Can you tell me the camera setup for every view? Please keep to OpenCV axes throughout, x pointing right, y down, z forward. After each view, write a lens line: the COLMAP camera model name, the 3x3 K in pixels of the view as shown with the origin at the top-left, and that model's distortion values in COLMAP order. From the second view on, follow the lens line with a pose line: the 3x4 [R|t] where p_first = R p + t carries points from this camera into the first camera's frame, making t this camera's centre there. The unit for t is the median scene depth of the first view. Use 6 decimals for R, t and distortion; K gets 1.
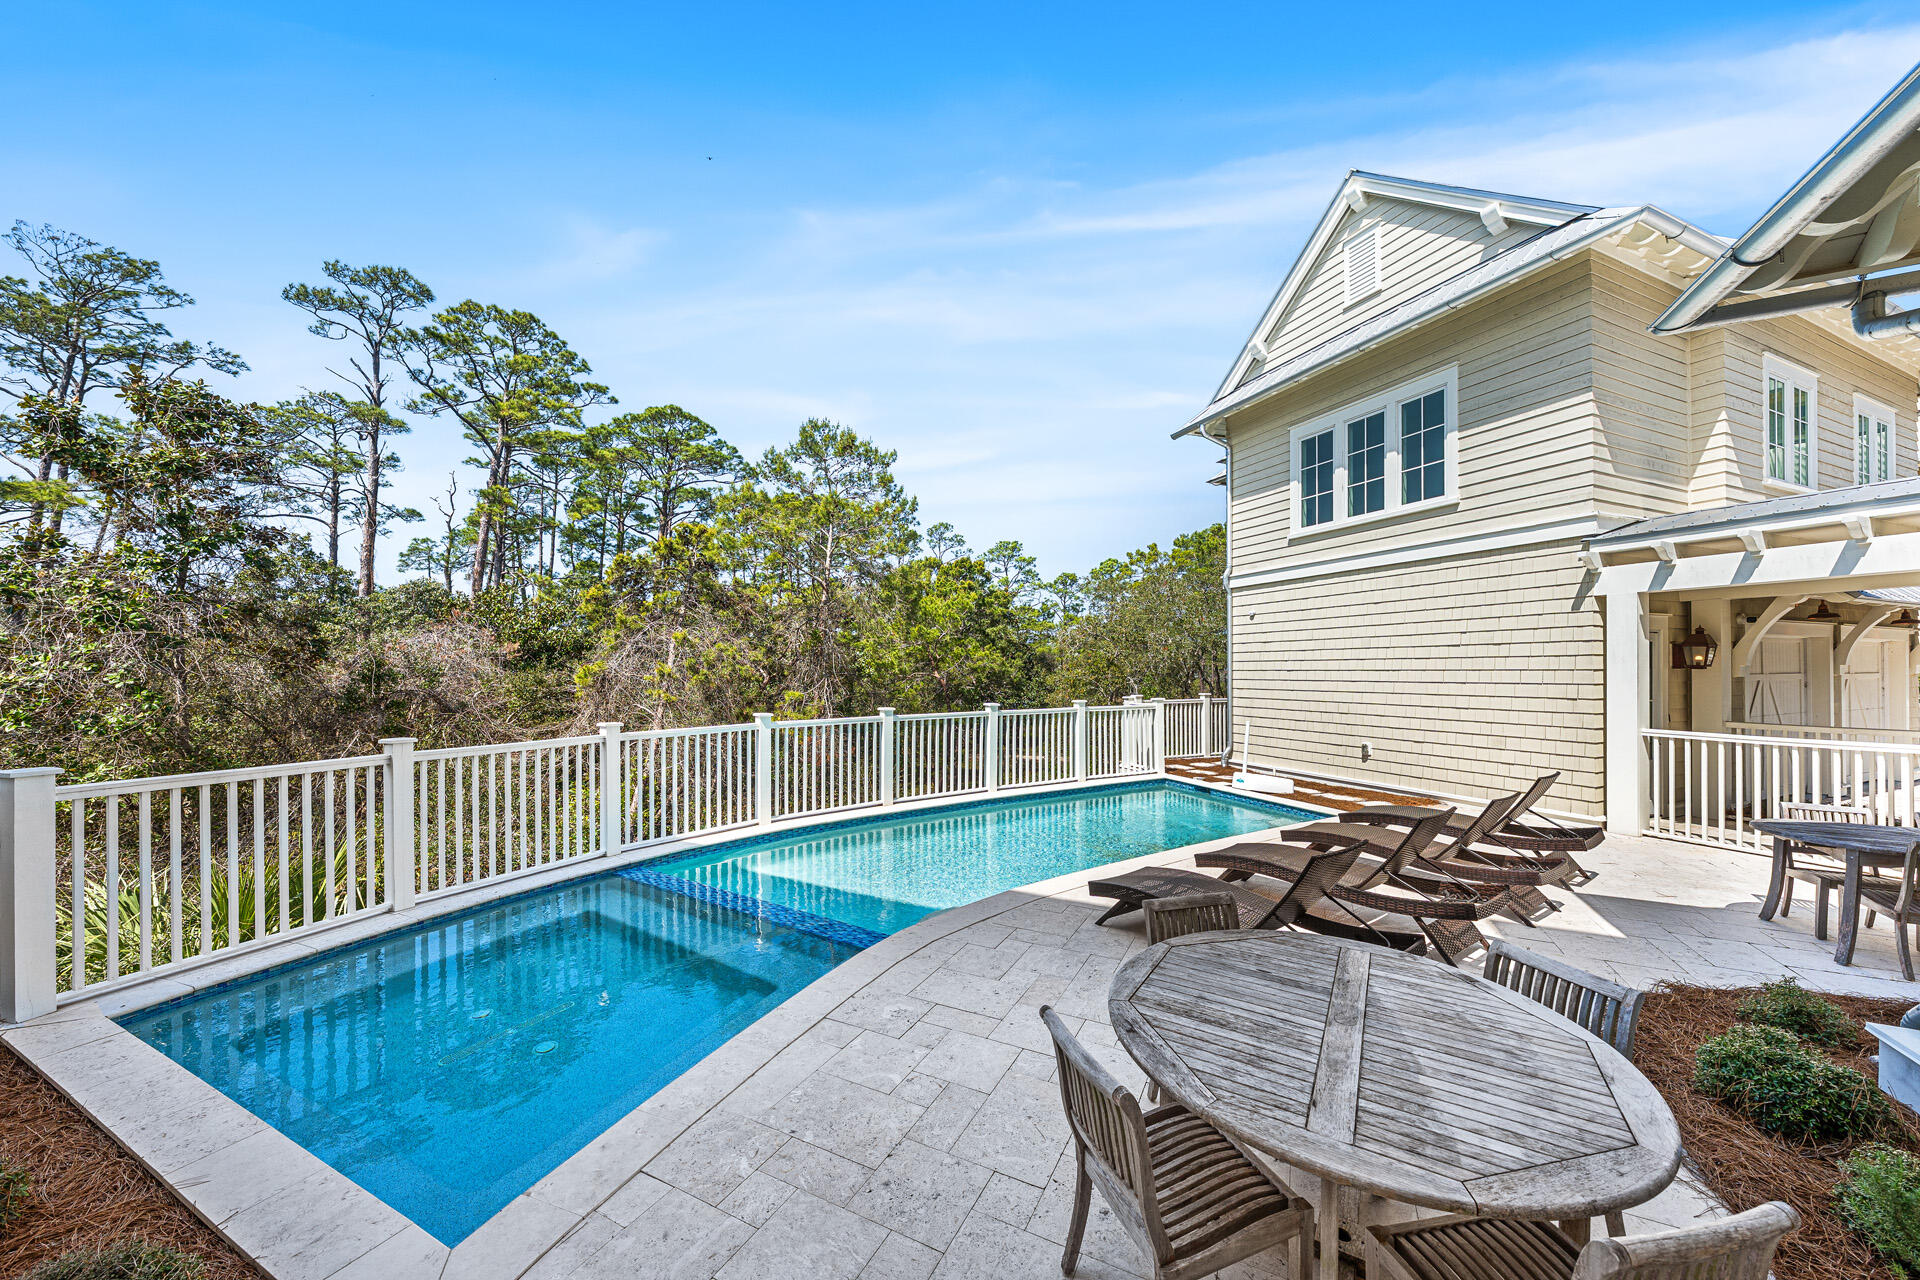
lens RADIAL K [[668.9, 0, 967.6], [0, 668.9, 665.6], [0, 0, 1]] dist [-0.002493, -0.000128]
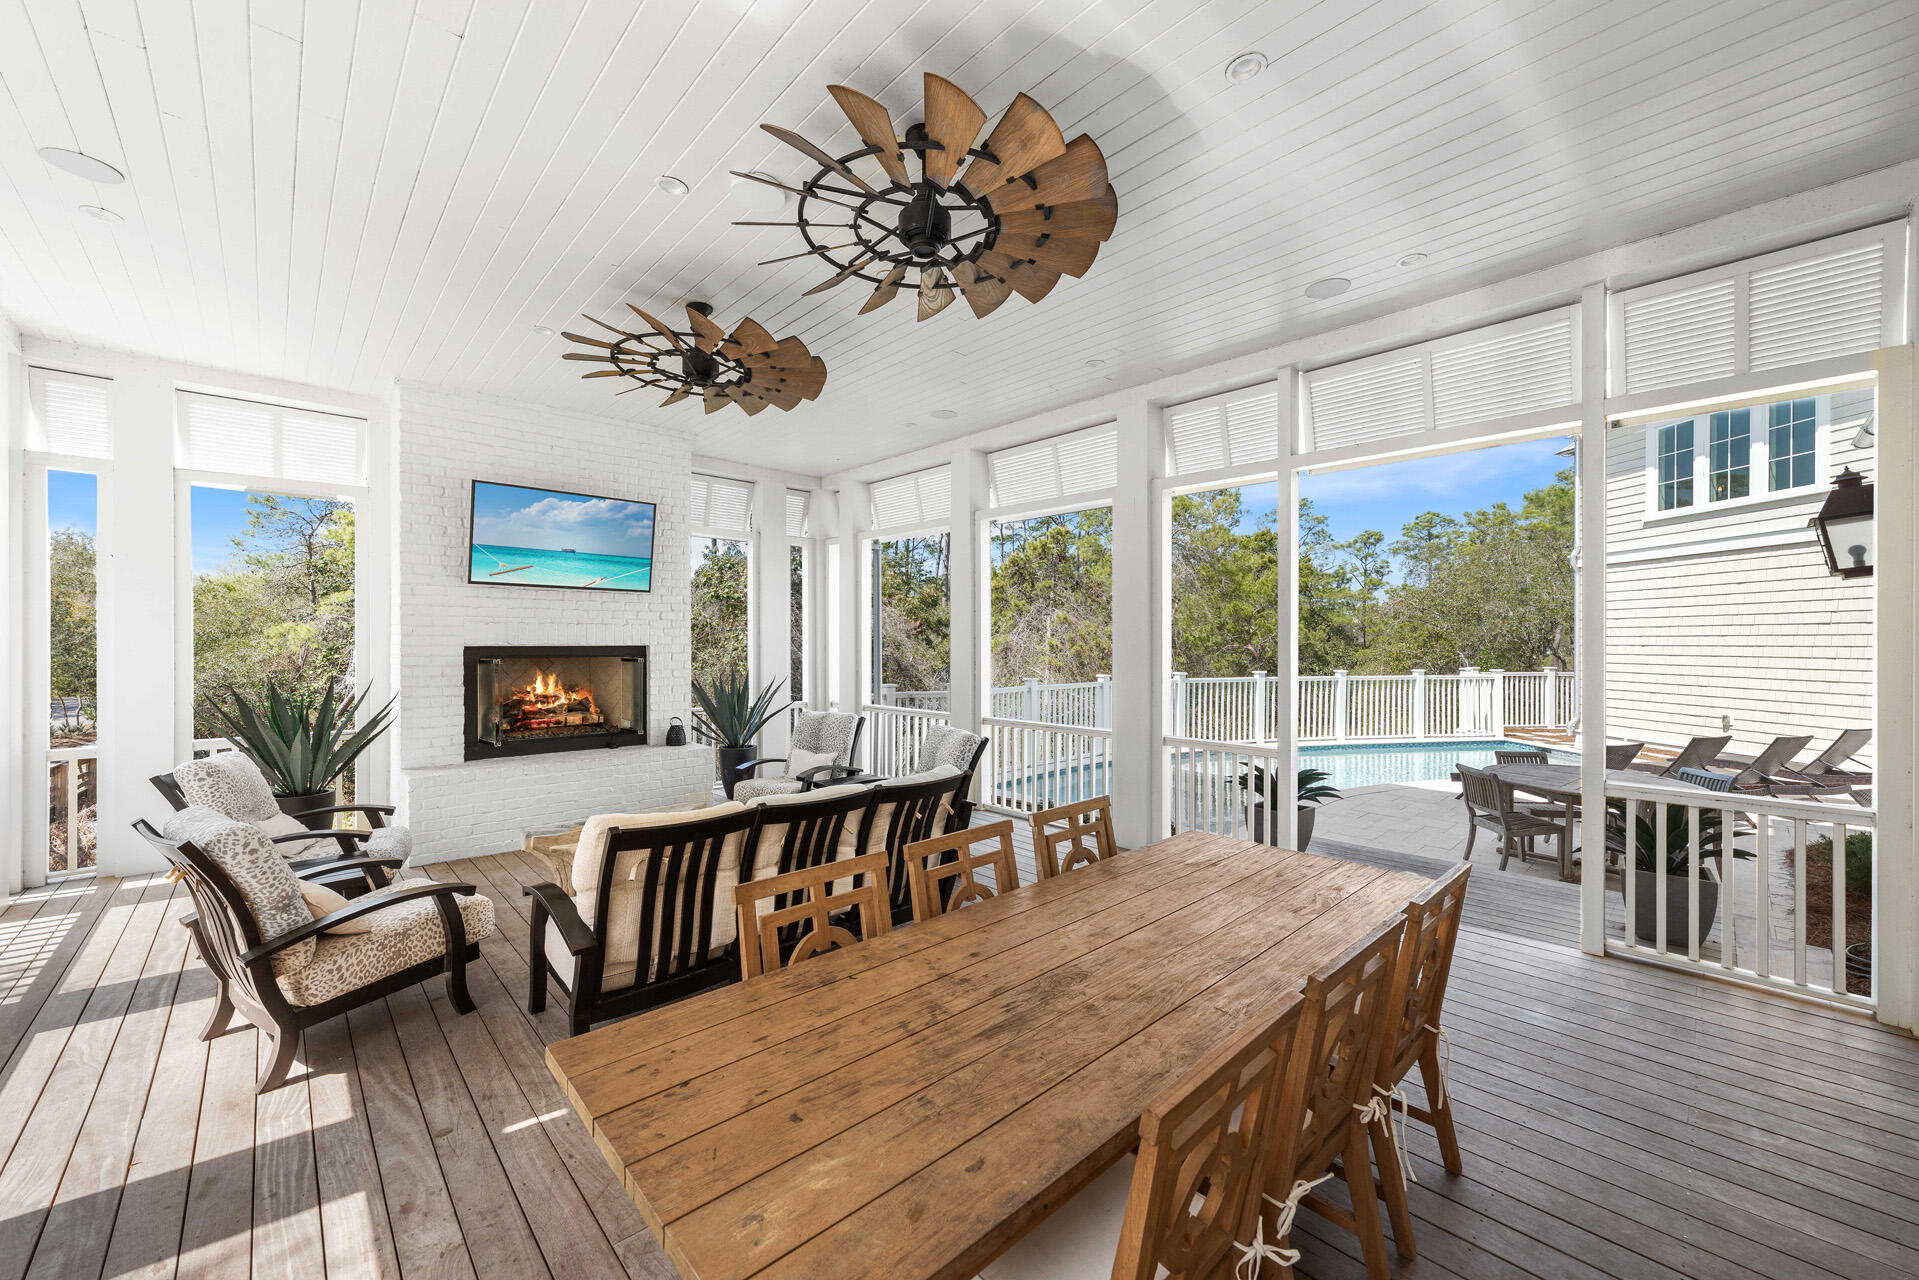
lens RADIAL K [[735.6, 0, 963.4], [0, 735.6, 638.9], [0, 0, 1]] dist [-0.001493, 0.000922]
pose [[0.940307, 0.003679, -0.340308, -0.151704], [-0.002863, 0.999992, 0.002900, -0.004112], [0.340316, -0.001753, 0.940310, -0.512876]]
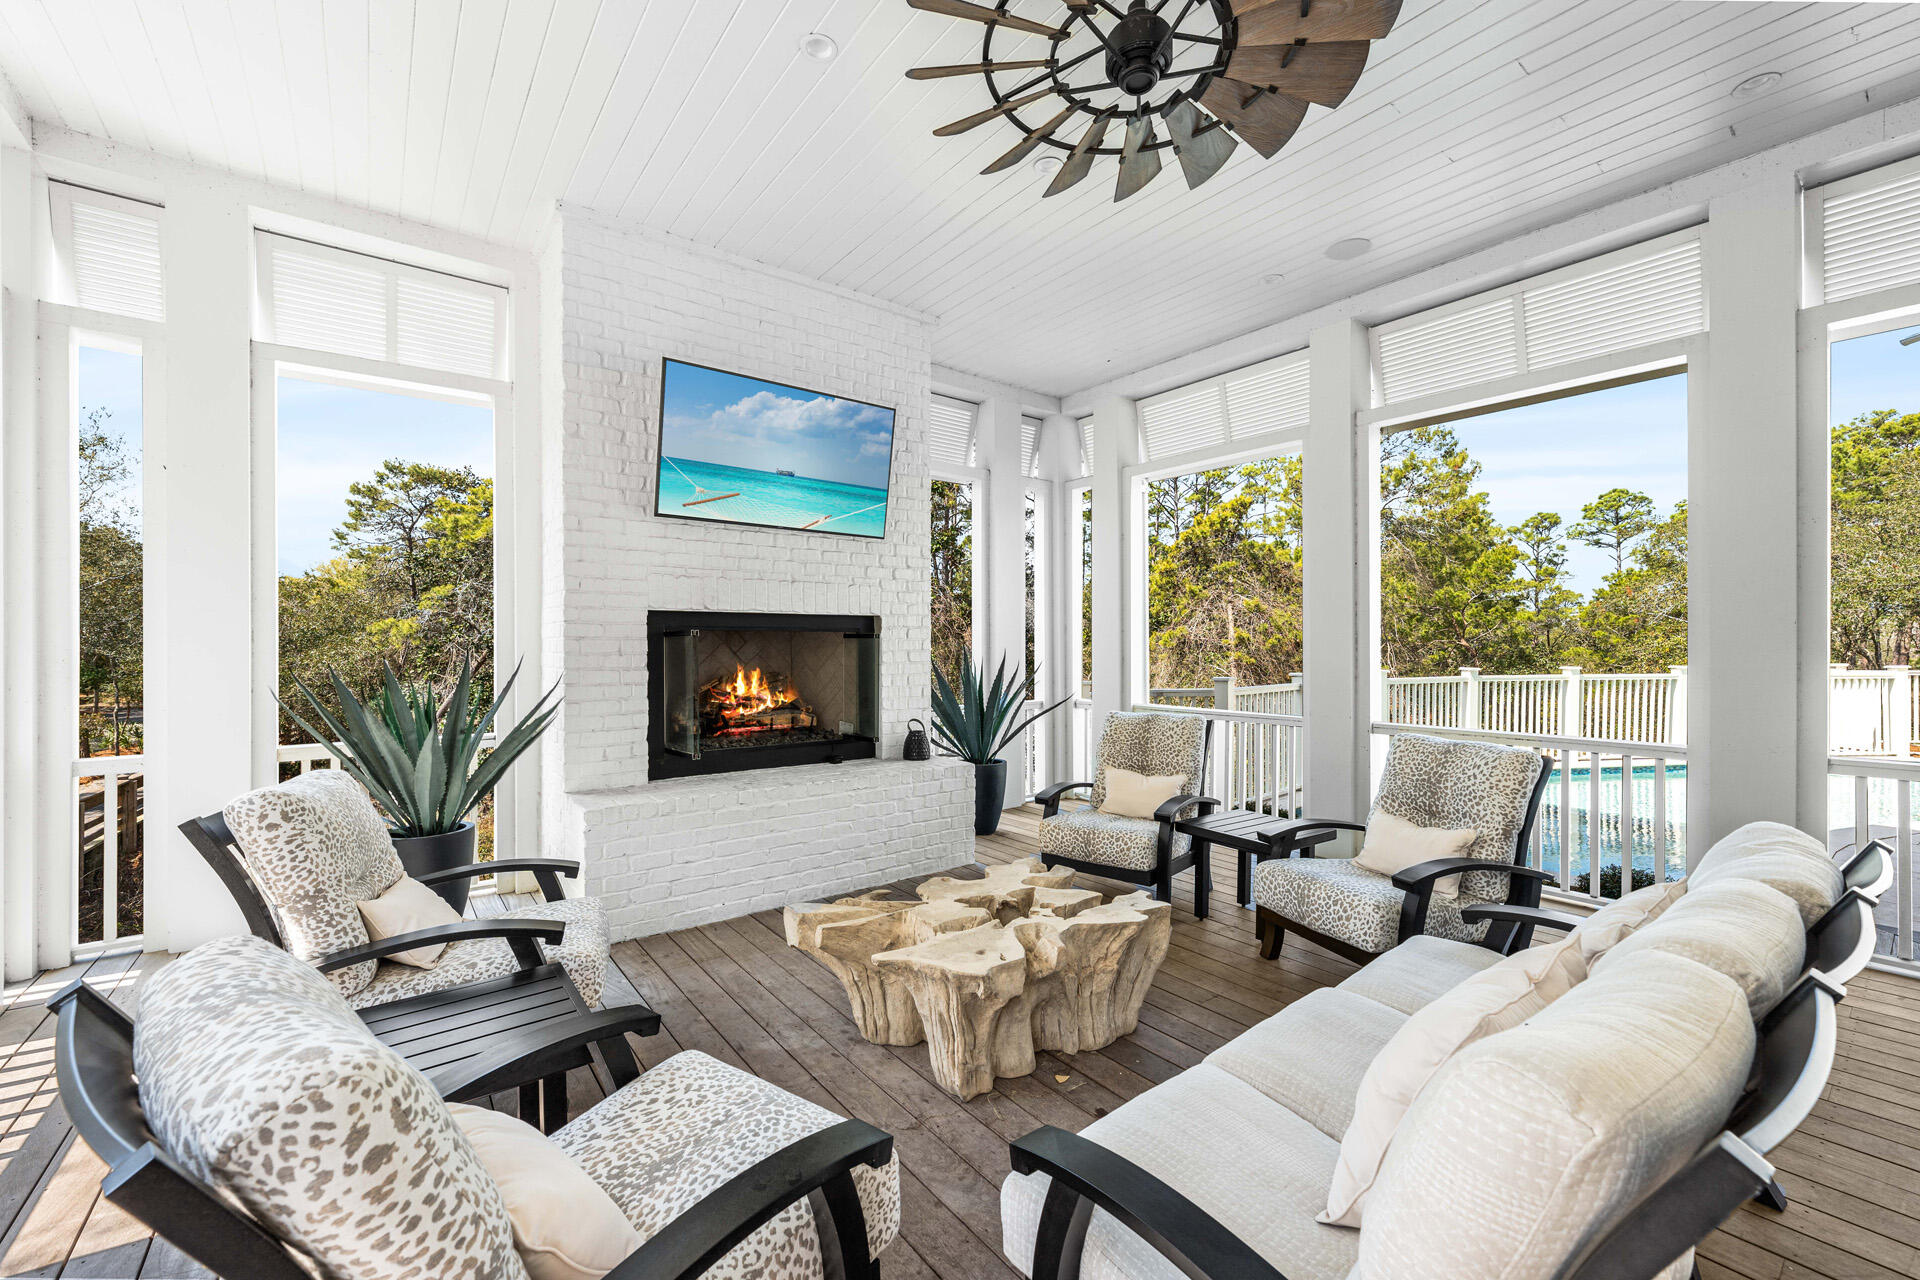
lens RADIAL K [[776.7, 0, 969.4], [0, 776.7, 640.7], [0, 0, 1]] dist [0.003933, -0.000713]
pose [[0.901677, 0.001385, -0.432408, -0.369073], [-0.000731, 0.999998, 0.001678, 0.018000], [0.432410, -0.001197, 0.901677, -0.408356]]
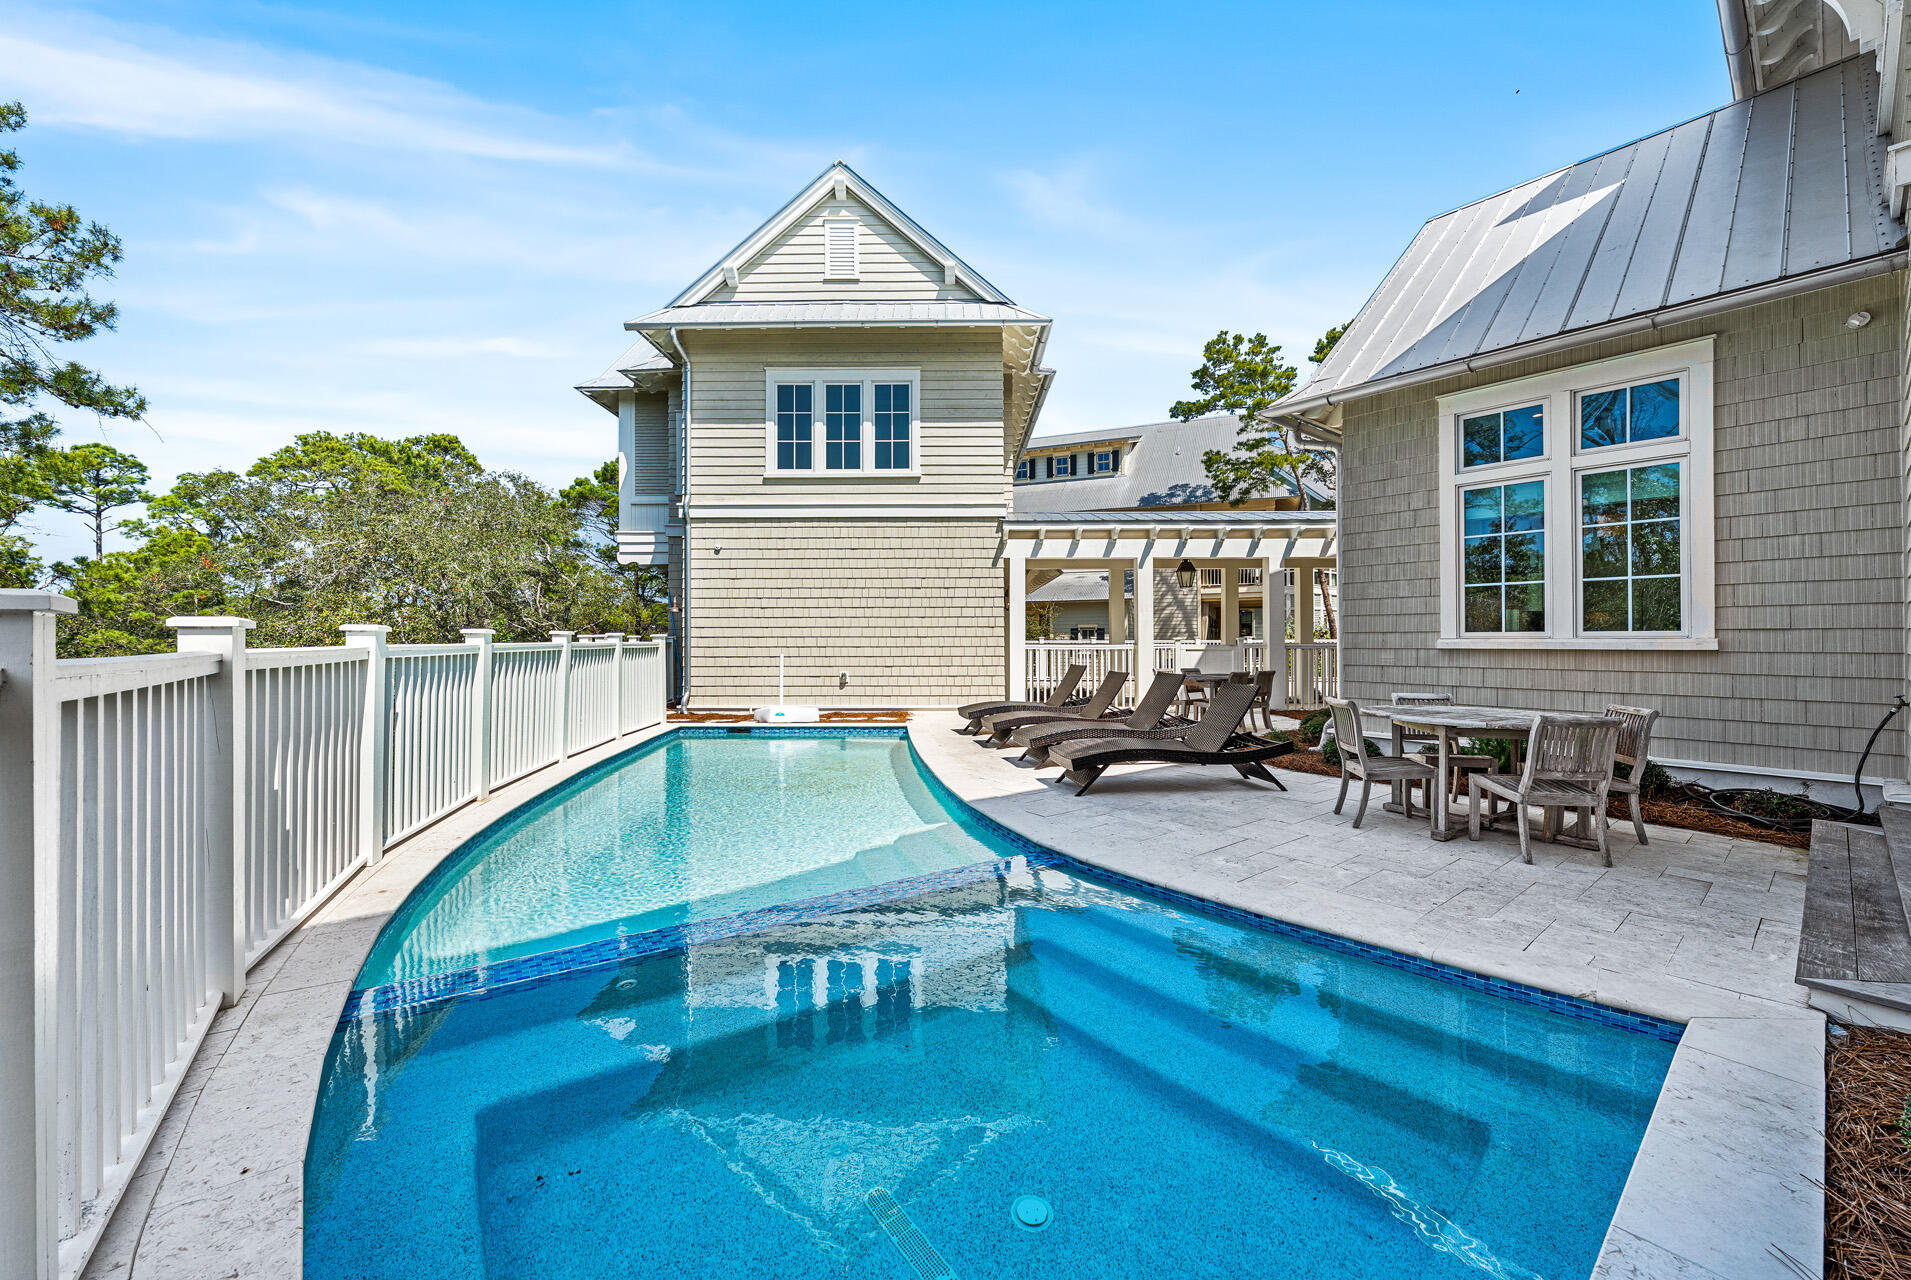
lens RADIAL K [[732.5, 0, 961.1], [0, 732.5, 630.4], [0, 0, 1]] dist [-0.001493, 0.000922]
pose [[0.410122, 0.013362, 0.911933, -0.441183], [-0.005925, 0.999911, -0.011986, 0.058042], [-0.912012, -0.000487, 0.410164, 0.303895]]
